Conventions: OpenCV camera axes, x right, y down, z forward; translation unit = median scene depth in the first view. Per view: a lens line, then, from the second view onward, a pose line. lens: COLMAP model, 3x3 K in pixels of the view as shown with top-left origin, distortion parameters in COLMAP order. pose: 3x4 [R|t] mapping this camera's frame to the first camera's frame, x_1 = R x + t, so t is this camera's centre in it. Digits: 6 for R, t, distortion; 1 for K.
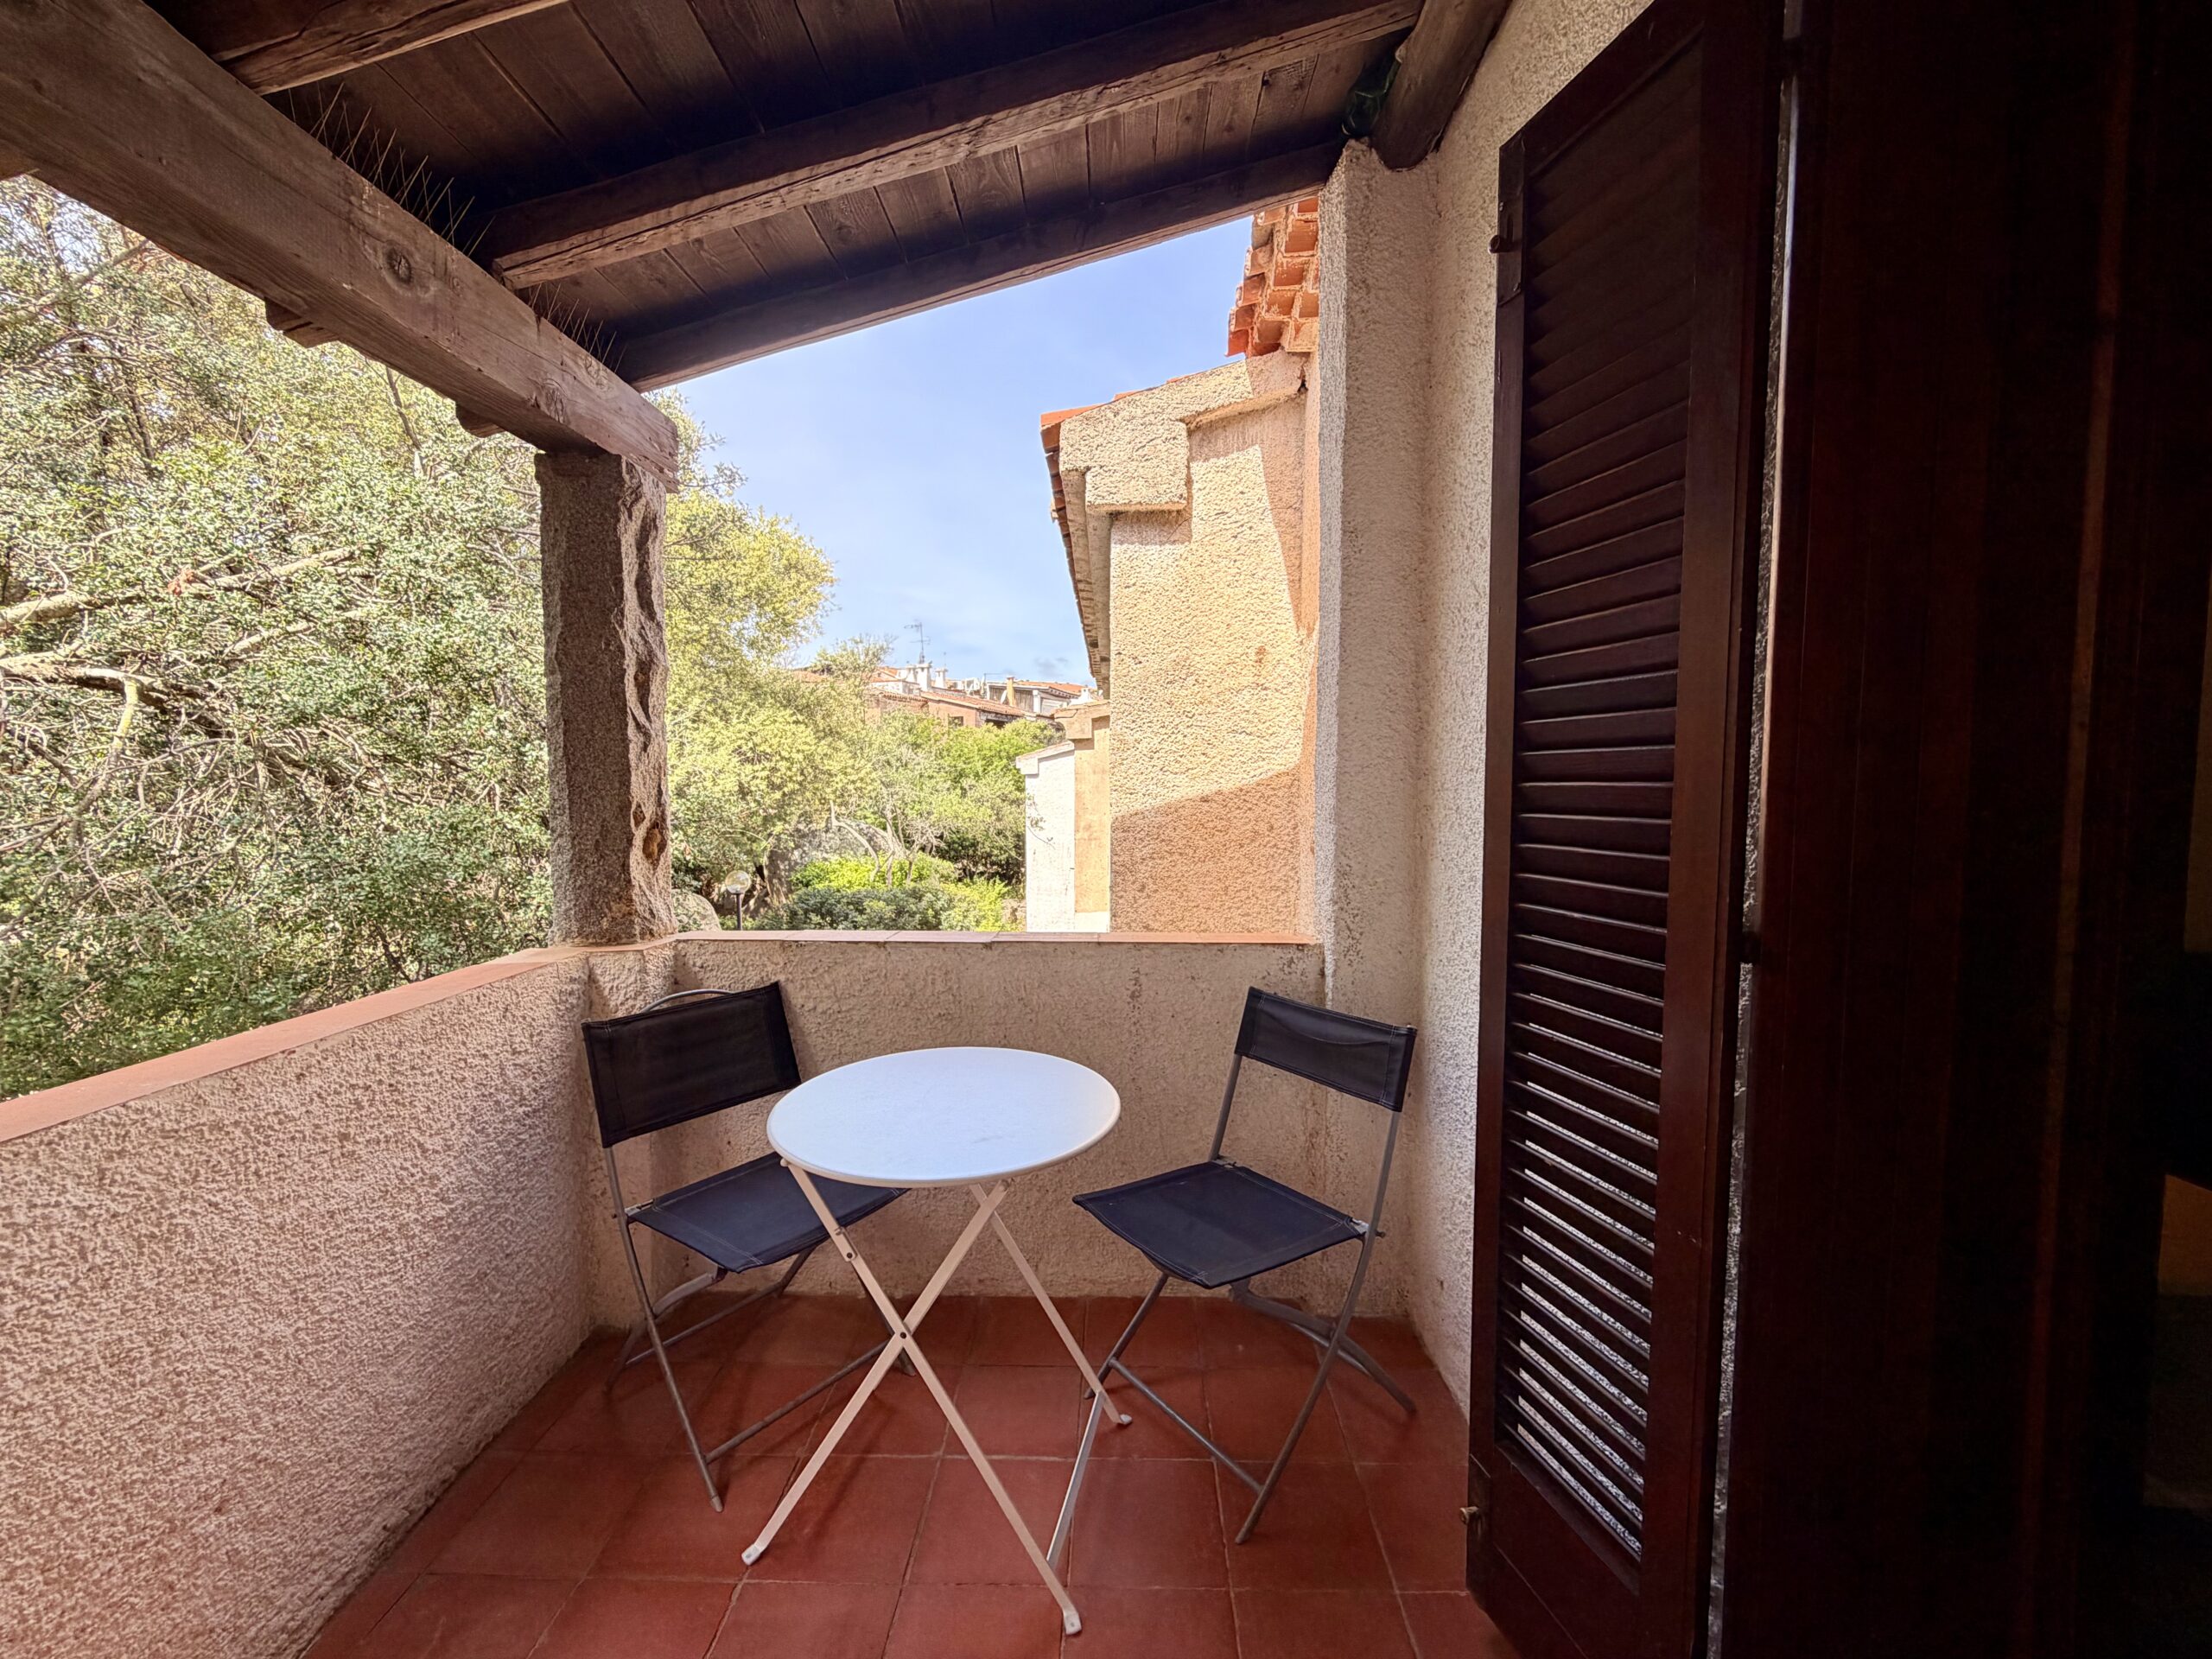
lens RADIAL K [[878.9, 0, 1103.3], [0, 878.9, 827.3], [0, 0, 1]] dist [-0.002249, 0.000426]
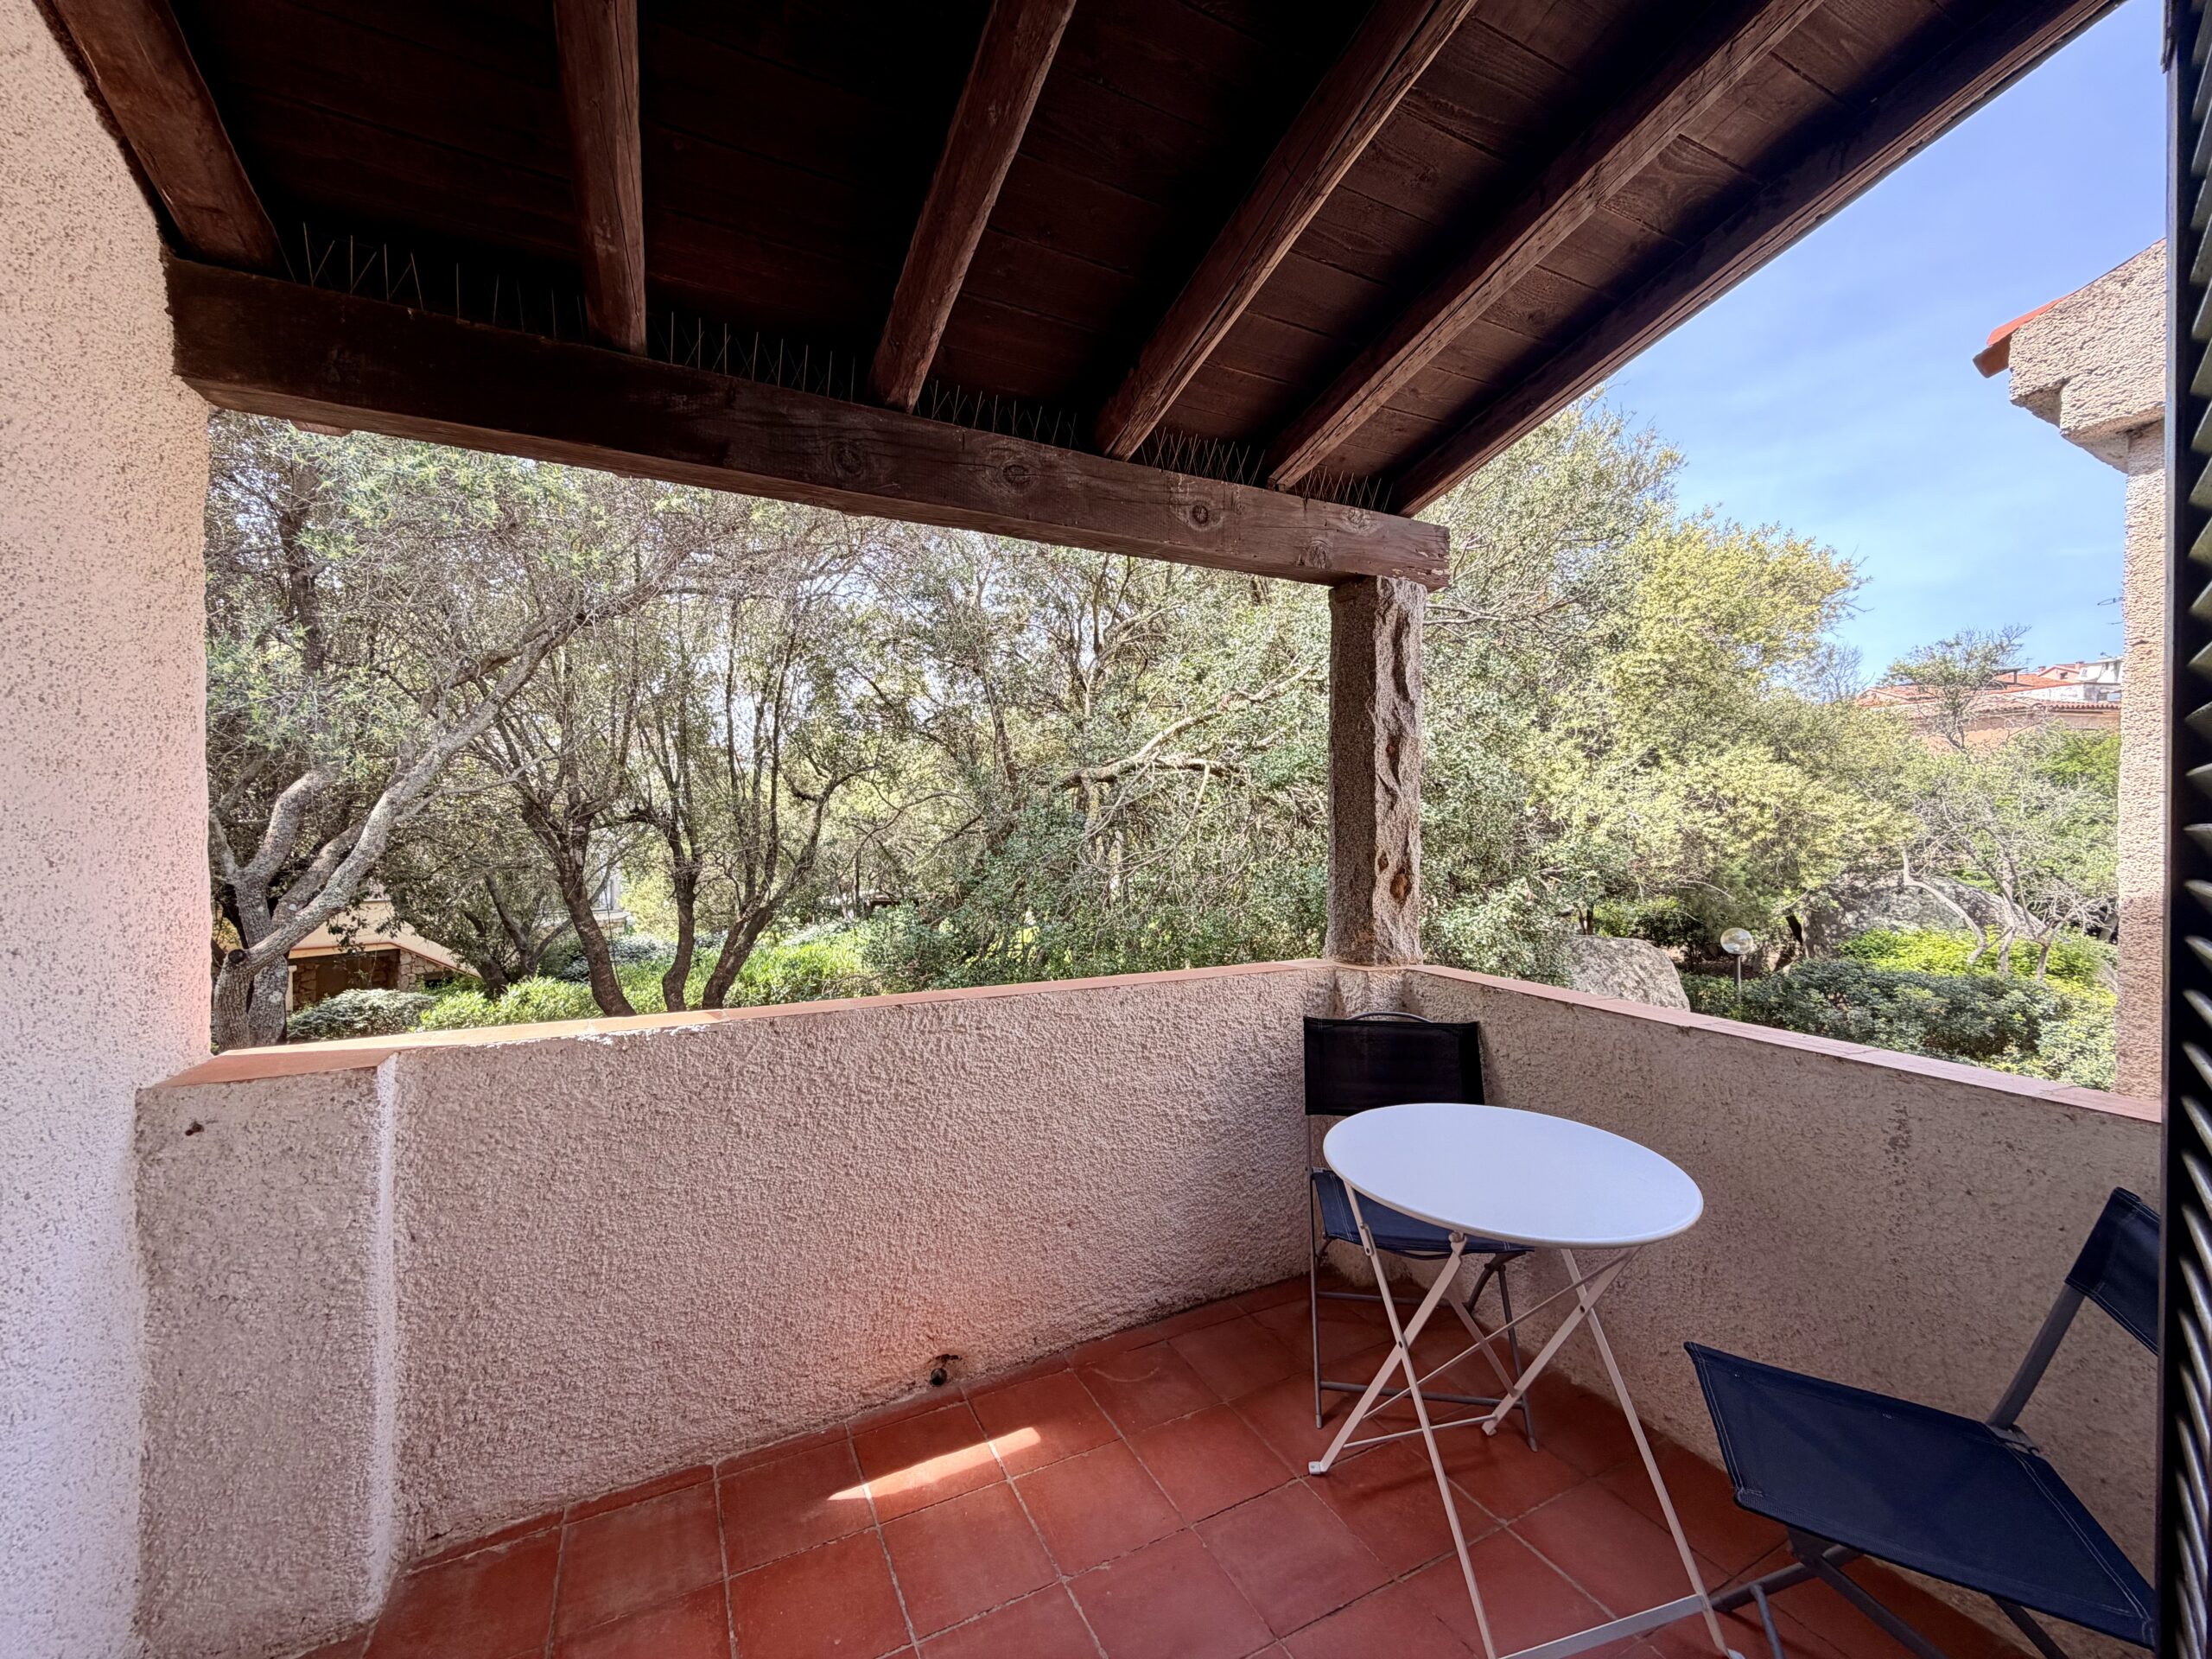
lens RADIAL K [[878.9, 0, 1100.6], [0, 878.9, 827.1], [0, 0, 1]] dist [-0.002249, 0.000426]
pose [[0.476757, 0.012666, -0.878944, 0.359068], [-0.055236, 0.998352, -0.015574, -0.021225], [0.877298, 0.055975, 0.476671, 0.068970]]
